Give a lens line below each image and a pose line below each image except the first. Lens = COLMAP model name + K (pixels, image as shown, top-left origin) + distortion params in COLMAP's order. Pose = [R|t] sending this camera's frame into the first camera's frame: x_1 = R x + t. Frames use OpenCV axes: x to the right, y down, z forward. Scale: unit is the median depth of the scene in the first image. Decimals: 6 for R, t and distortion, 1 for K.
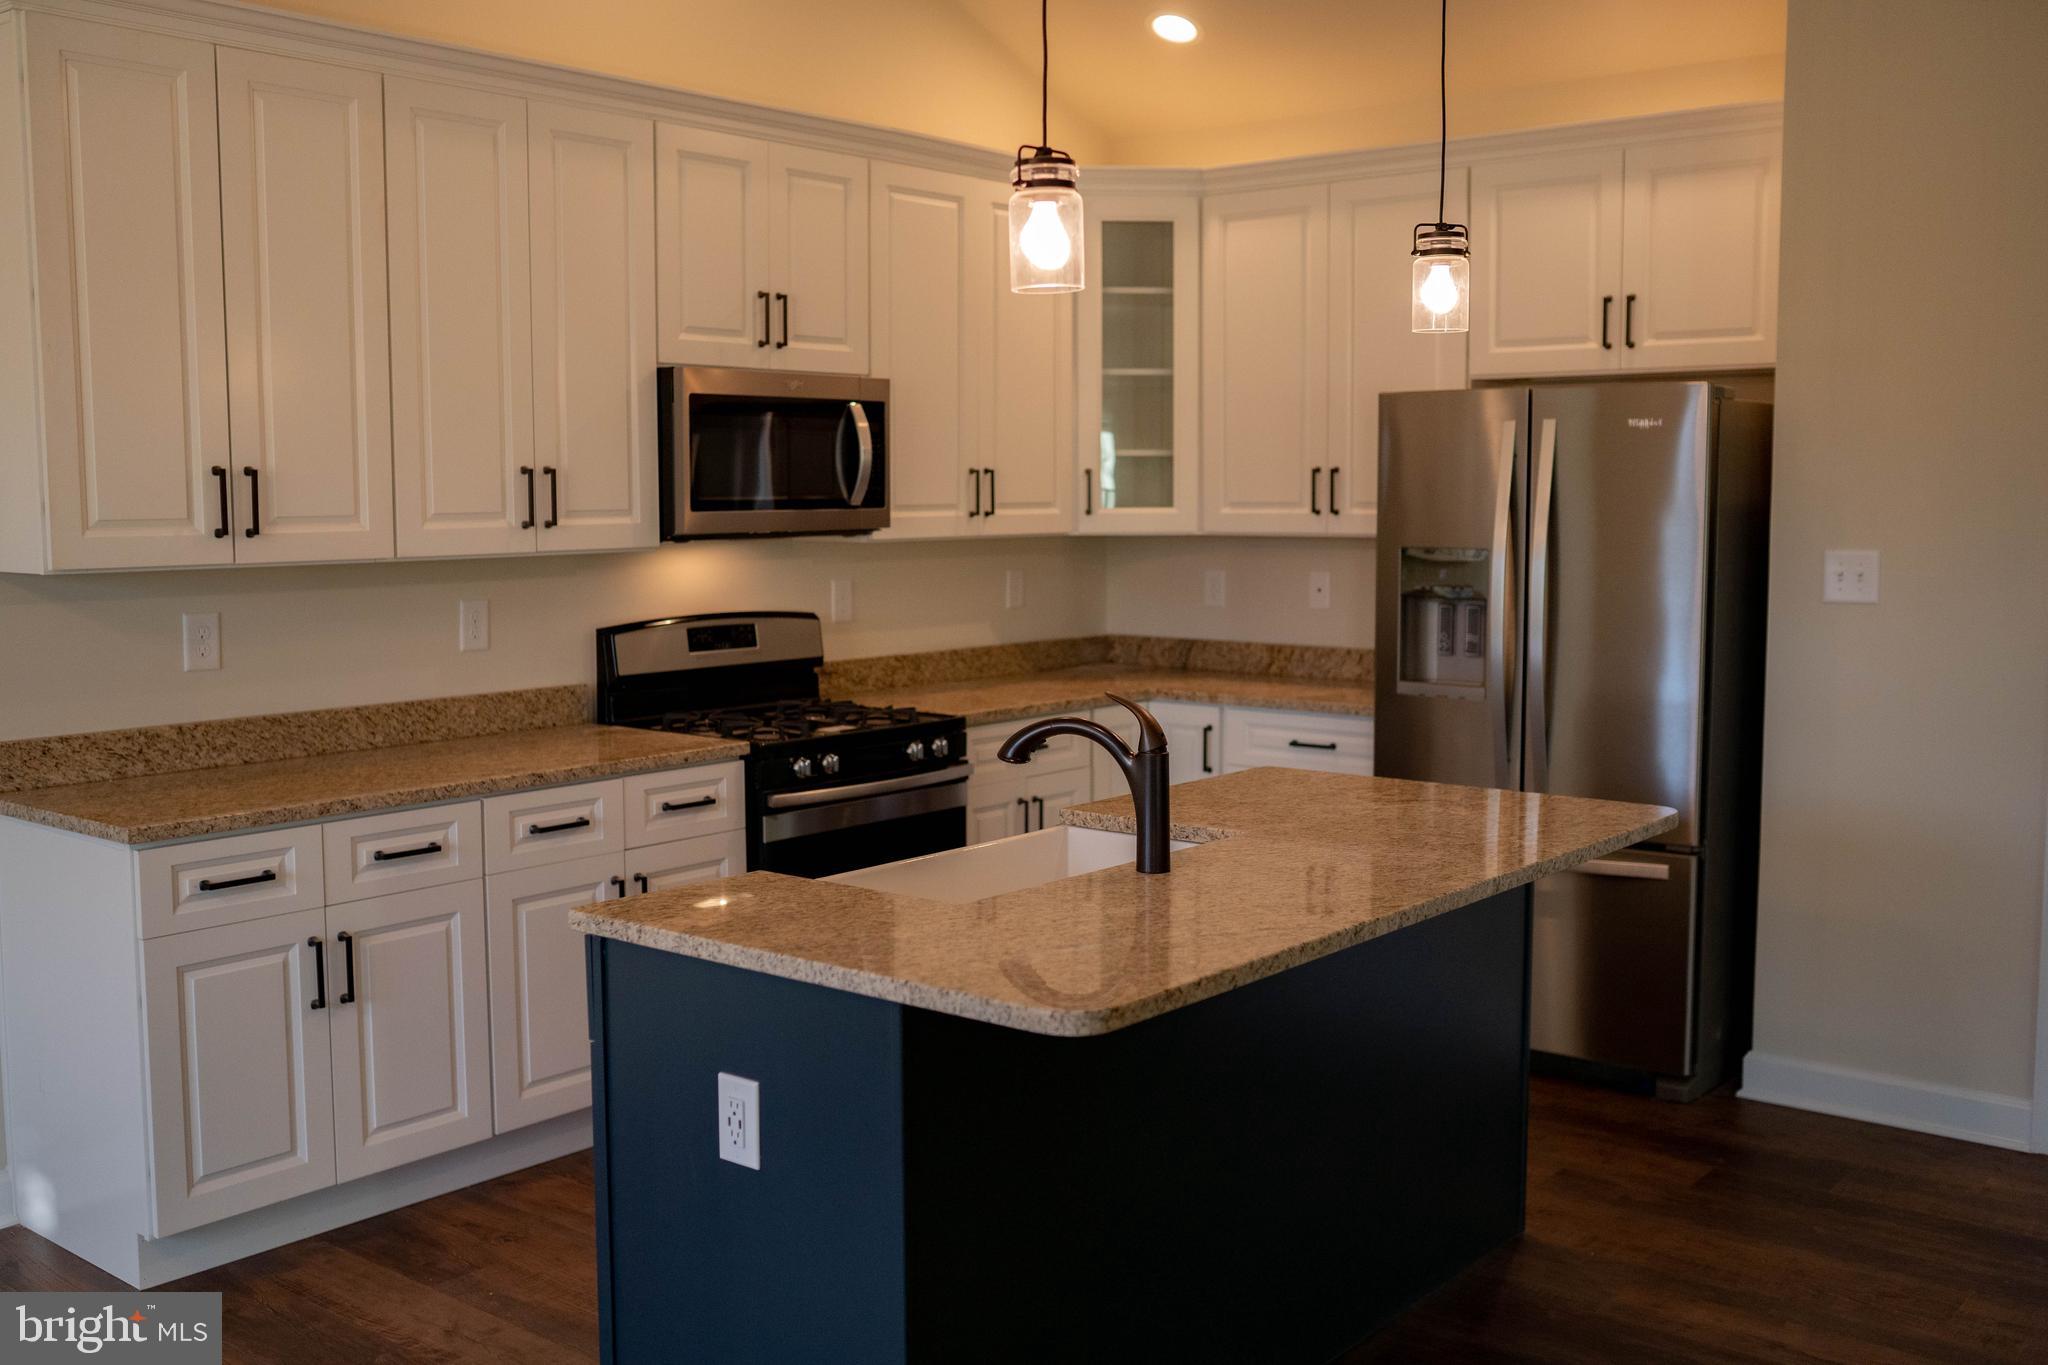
lens RADIAL K [[1964.4, 0, 1018.0], [0, 1964.4, 676.6], [0, 0, 1]] dist [-0.068739, 0.110567]
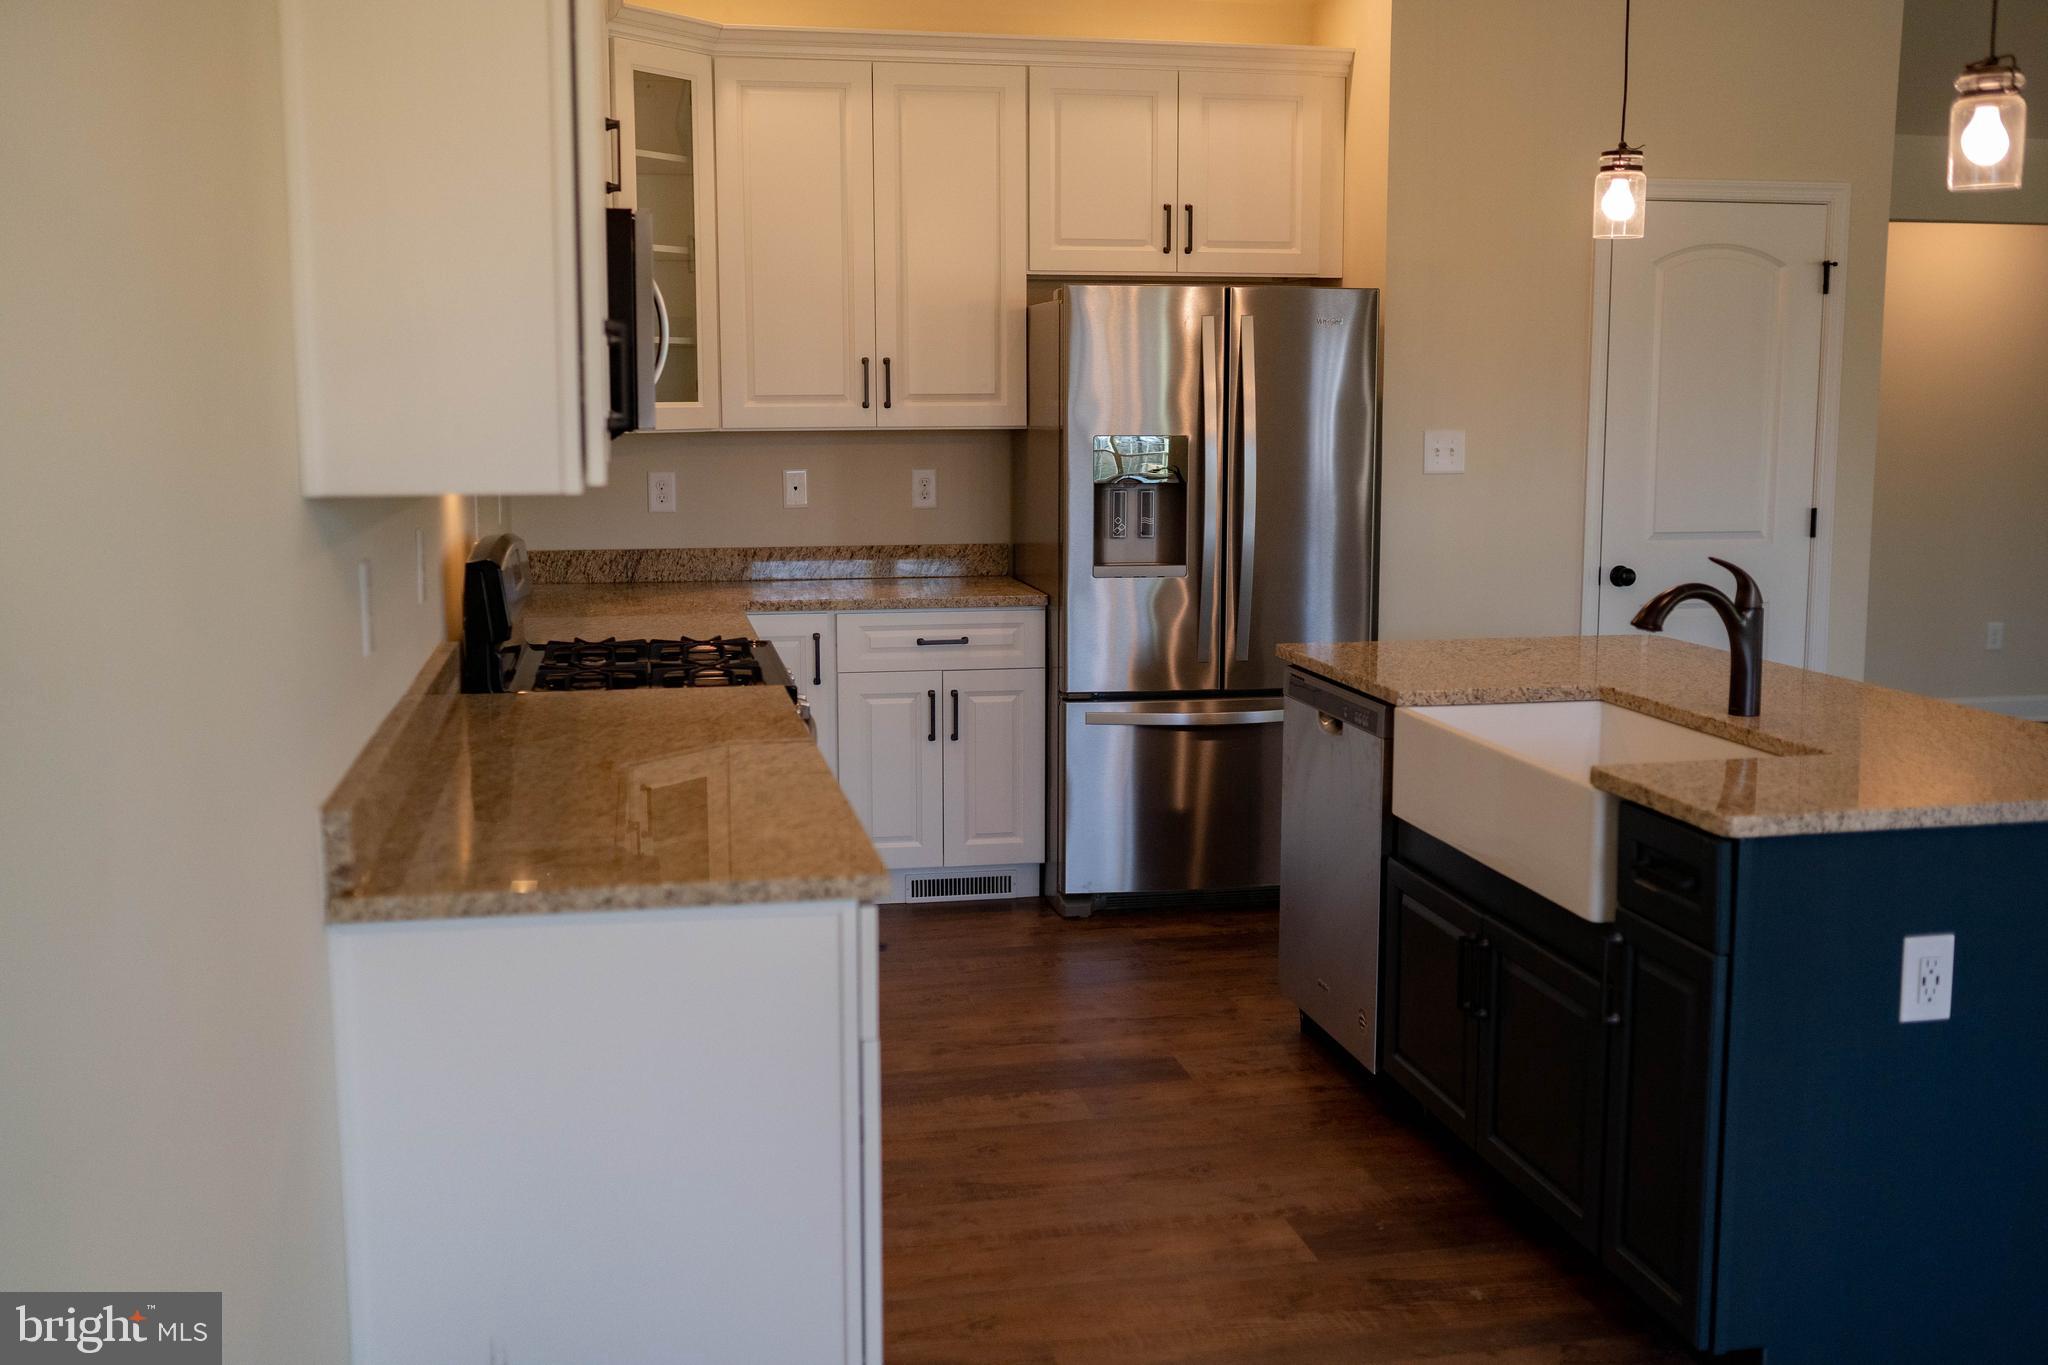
lens RADIAL K [[1957.0, 0, 1015.4], [0, 1957.0, 678.7], [0, 0, 1]] dist [-0.066845, 0.104509]
pose [[0.632120, -0.108572, 0.767227, -0.577486], [0.073498, 0.994072, 0.080119, -0.022251], [-0.771377, 0.005745, 0.636352, 0.343472]]
